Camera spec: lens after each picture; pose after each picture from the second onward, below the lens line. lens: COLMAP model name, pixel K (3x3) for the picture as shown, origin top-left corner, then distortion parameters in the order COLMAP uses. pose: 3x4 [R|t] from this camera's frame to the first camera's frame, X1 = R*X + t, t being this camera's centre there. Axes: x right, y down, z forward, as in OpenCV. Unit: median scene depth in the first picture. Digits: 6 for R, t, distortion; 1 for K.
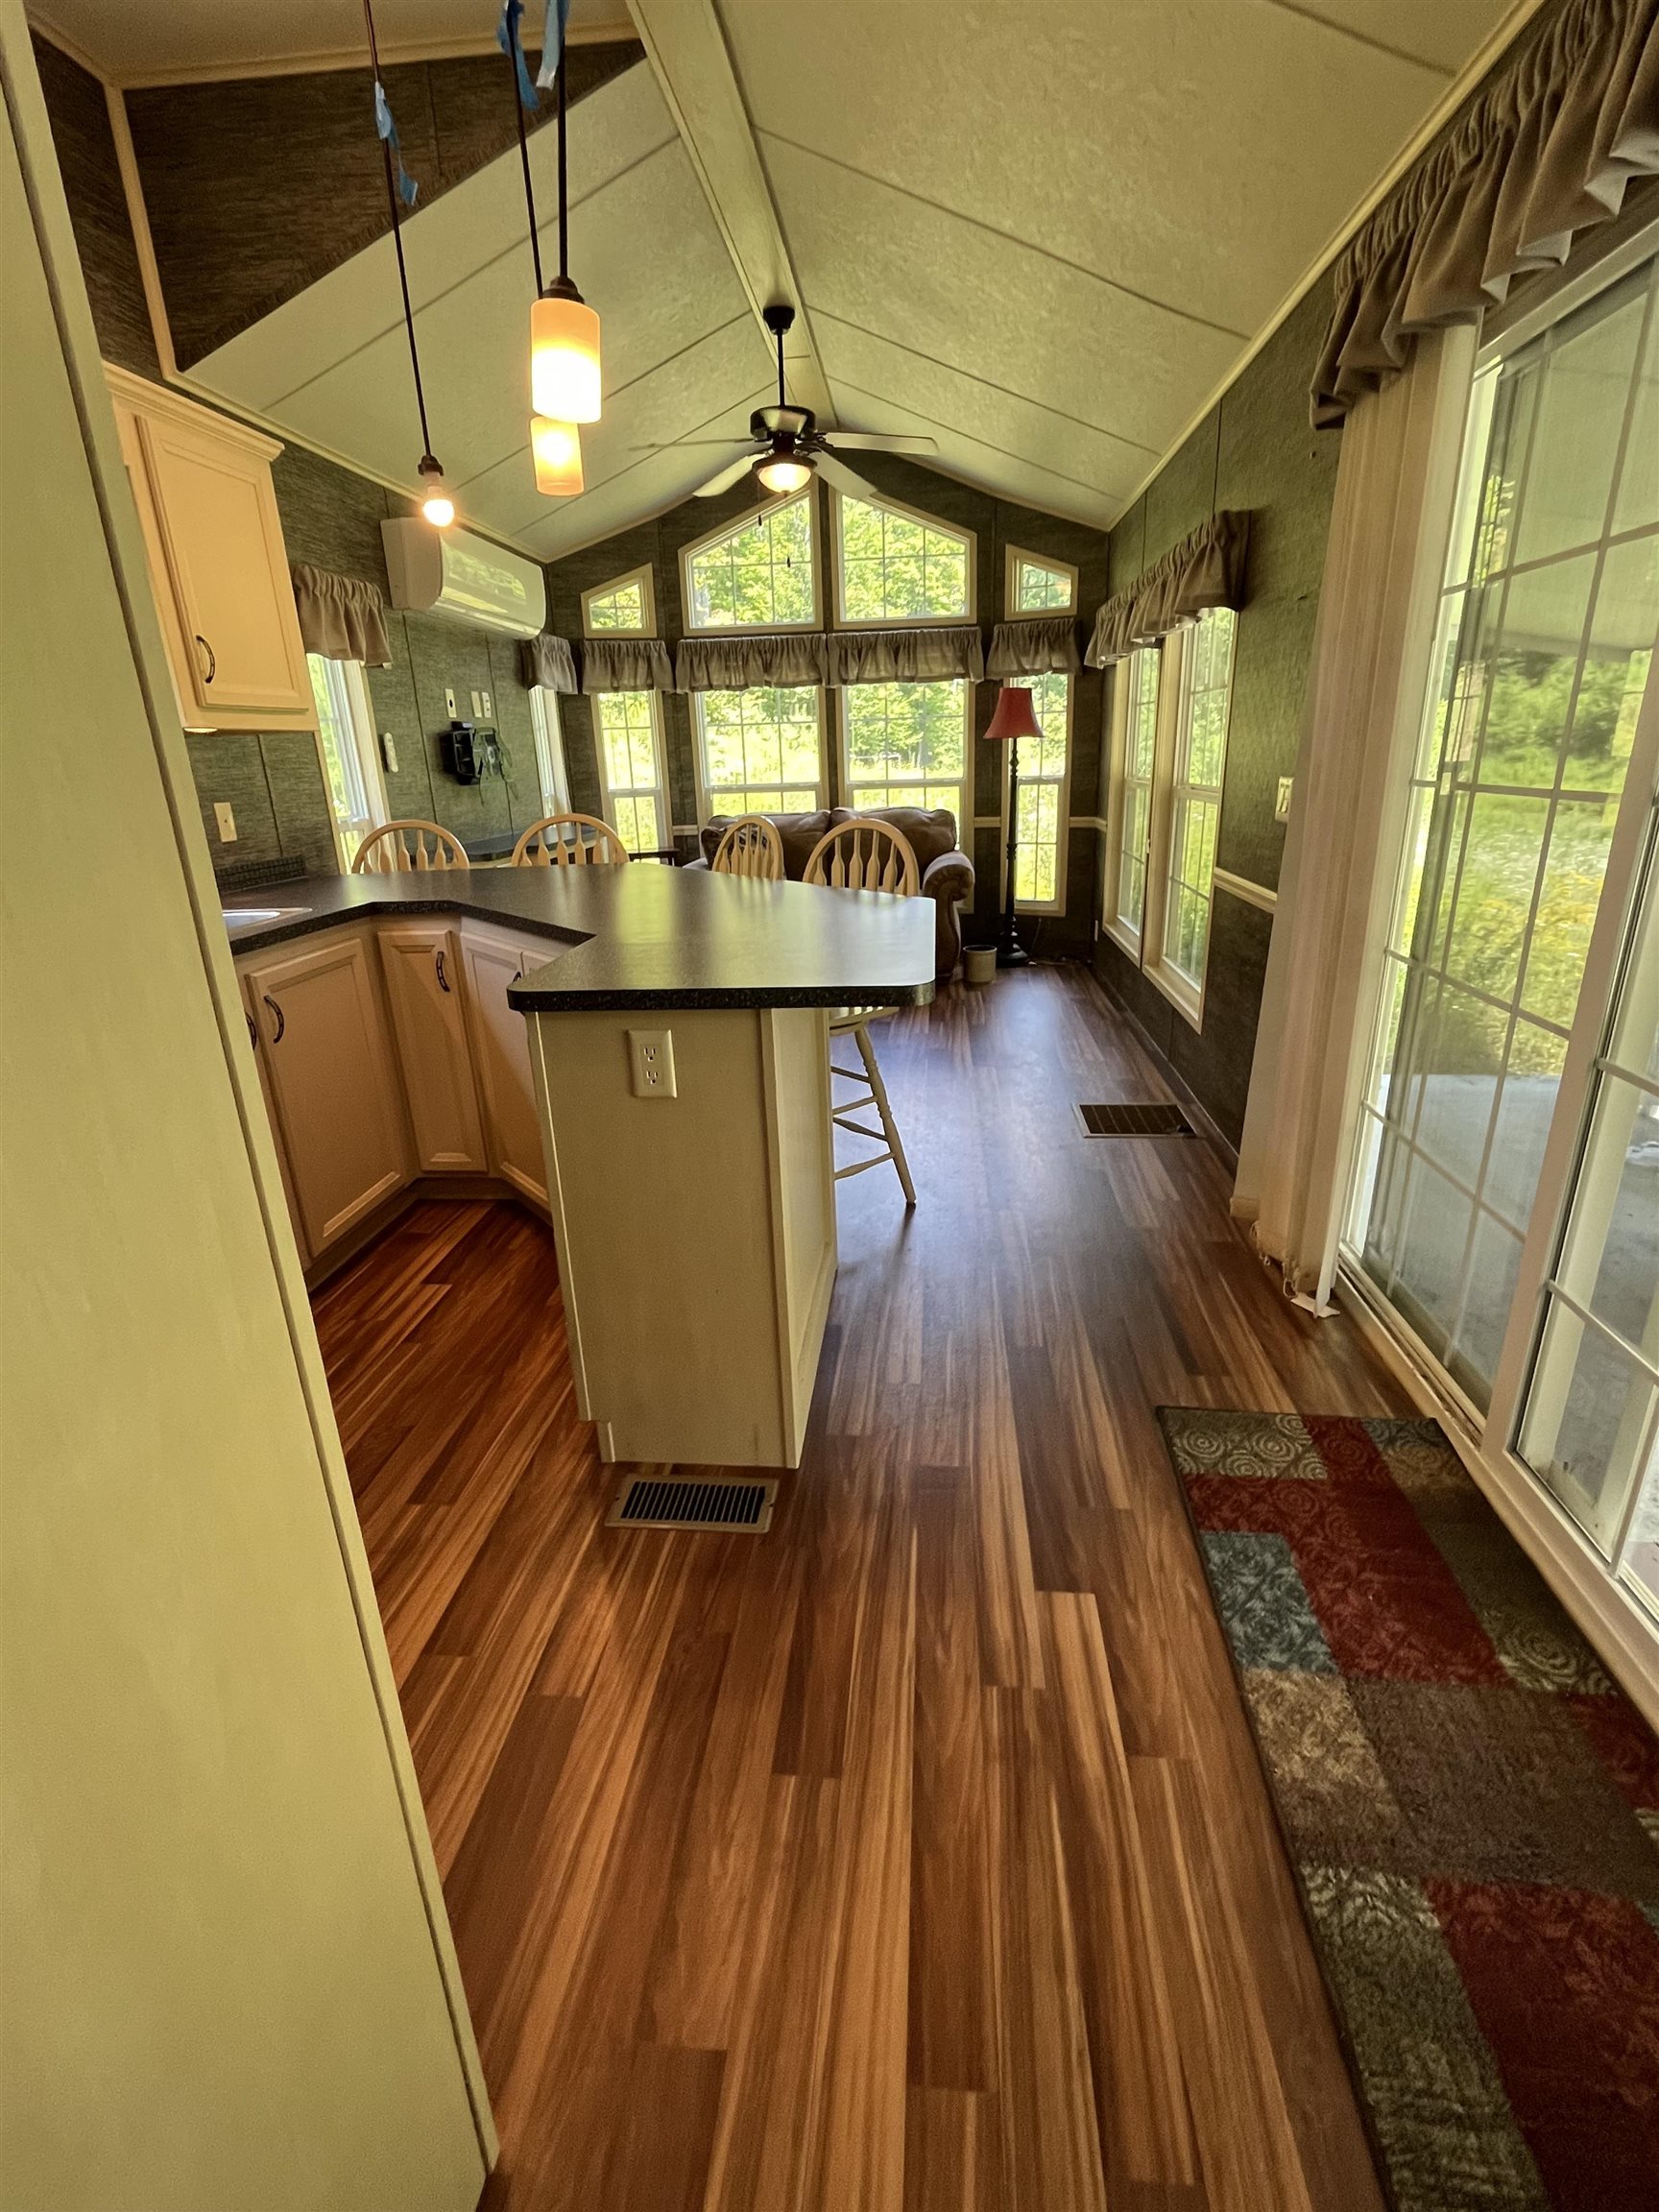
lens RADIAL K [[1005.1, 0, 829.5], [0, 1005.1, 1106.0], [0, 0, 1]] dist [-0.000488, -0.000992]
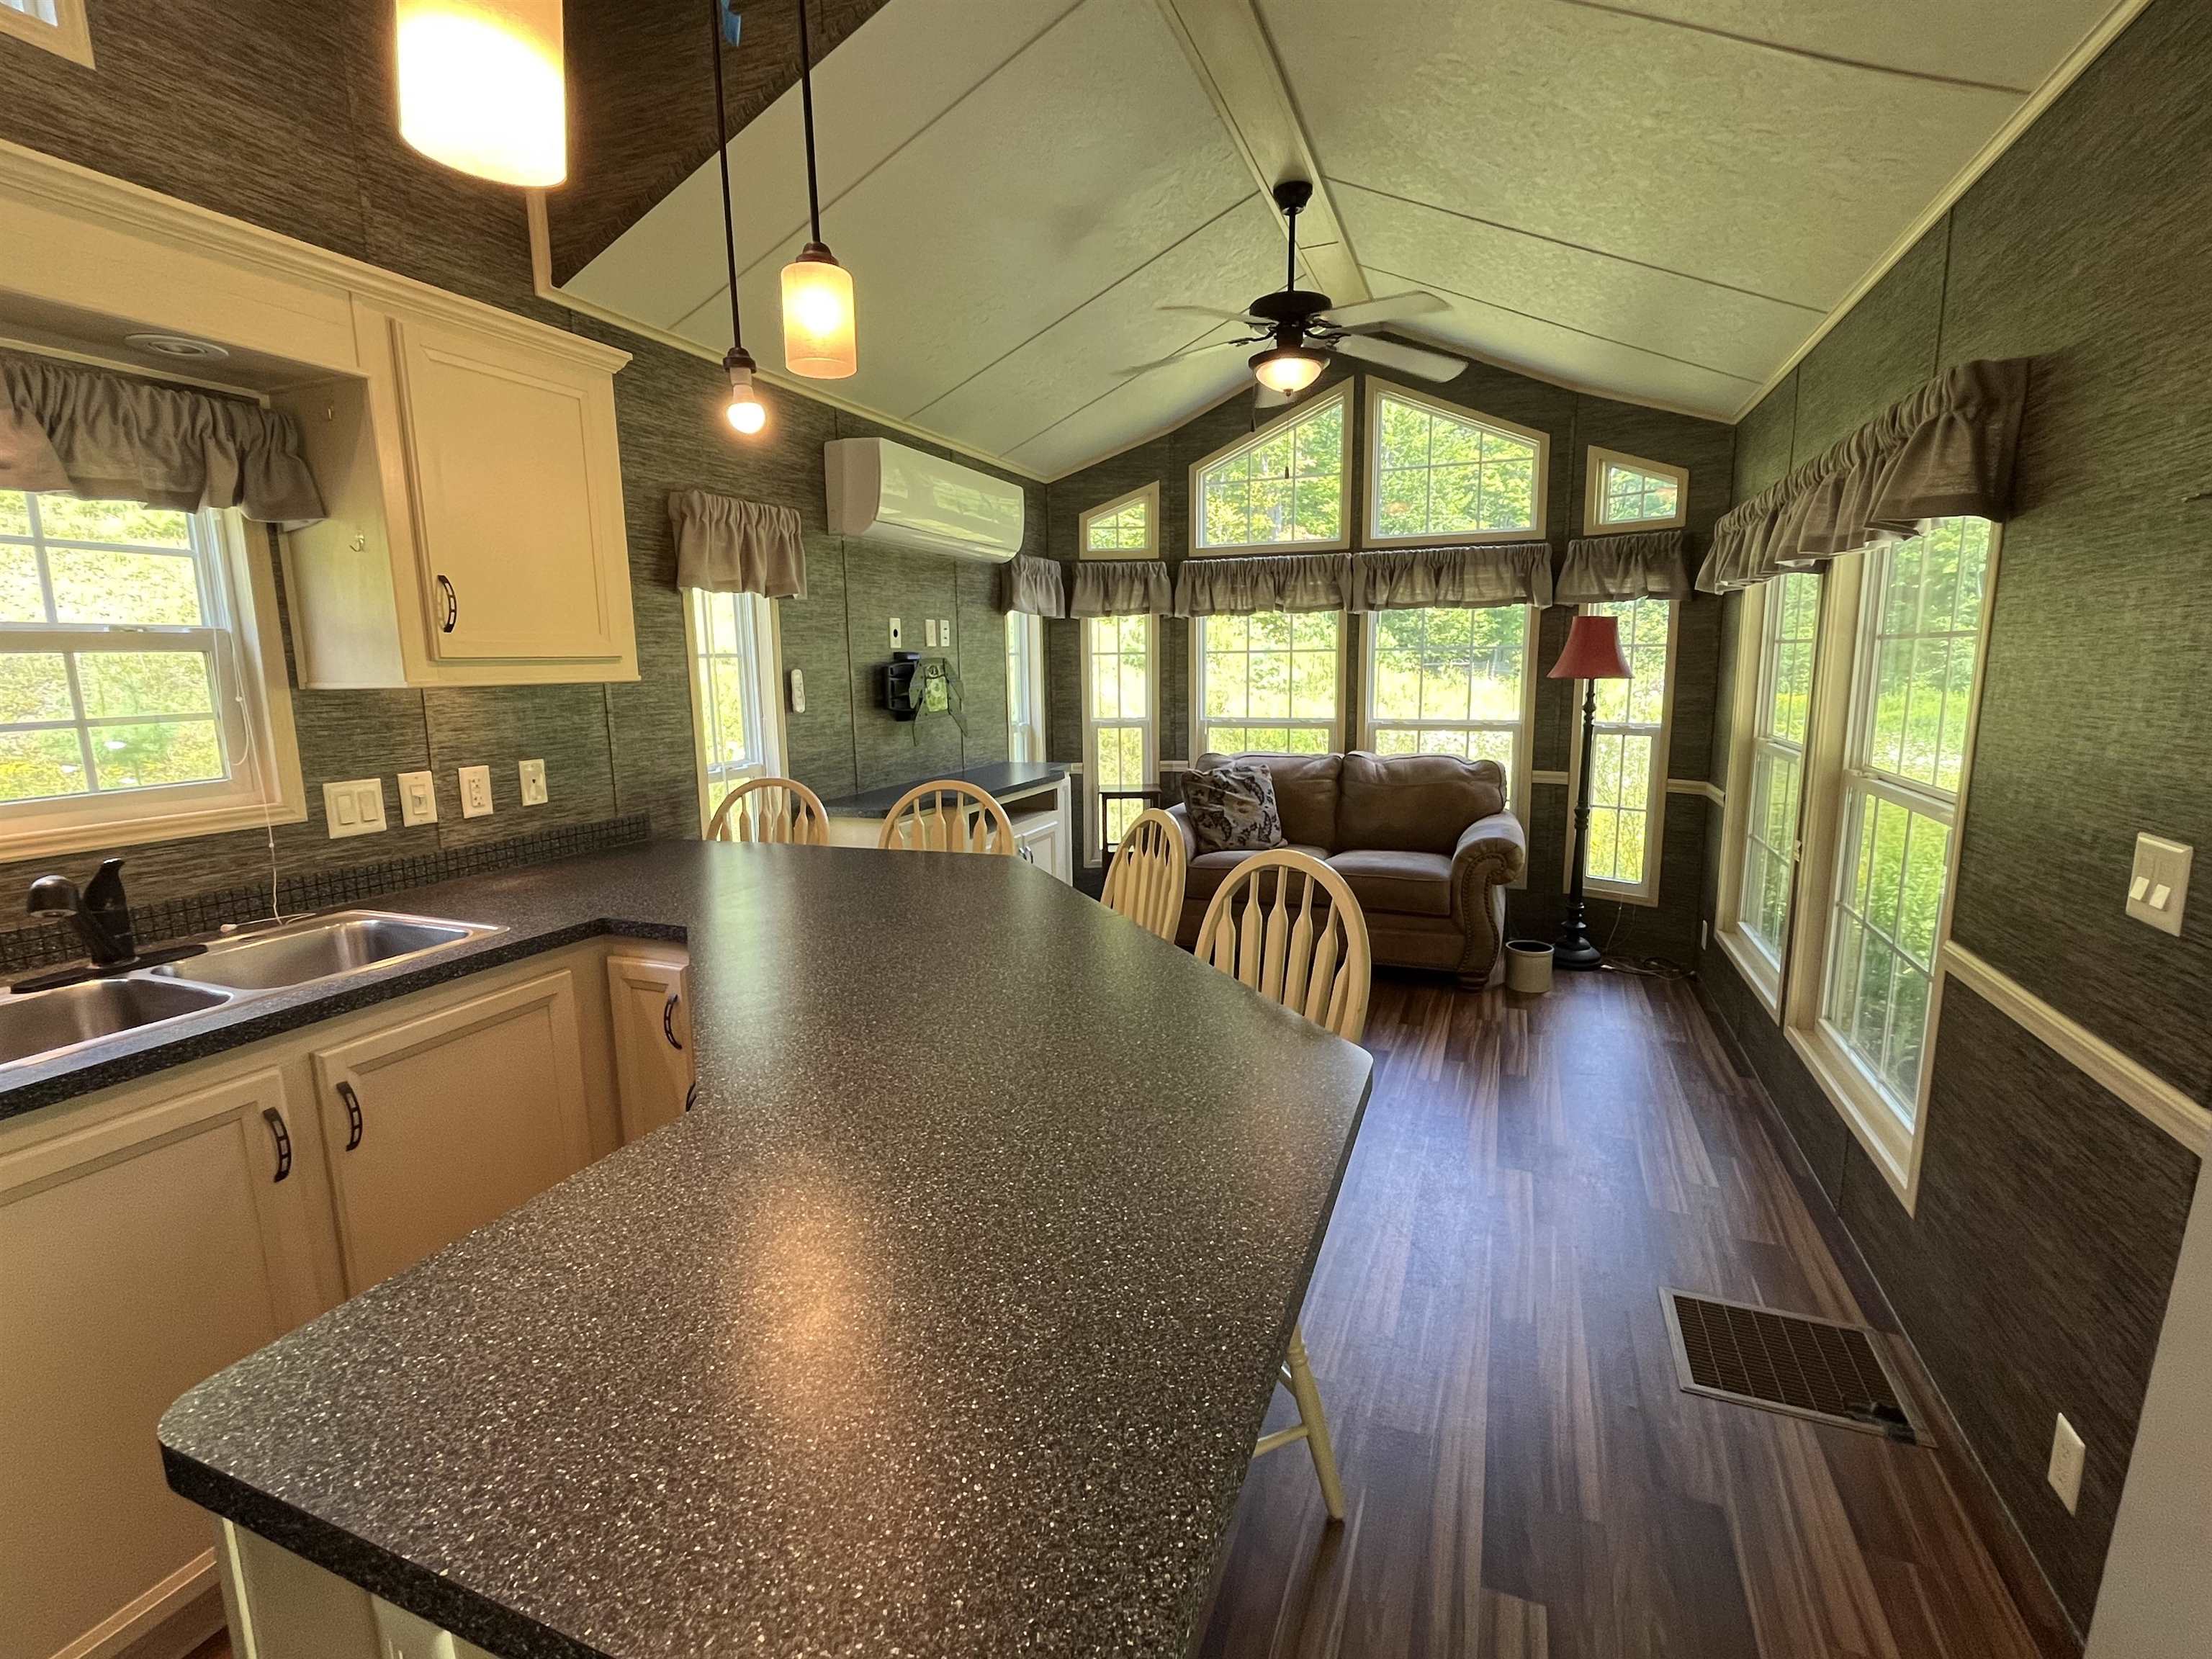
lens RADIAL K [[1005.1, 0, 1106.0], [0, 1005.1, 829.5], [0, 0, 1]] dist [-0.000488, -0.000992]
pose [[0.960128, 0.065640, -0.271744, 0.050077], [-0.109234, 0.982855, -0.148538, -0.110245], [0.257335, 0.172299, 0.950837, 0.217870]]
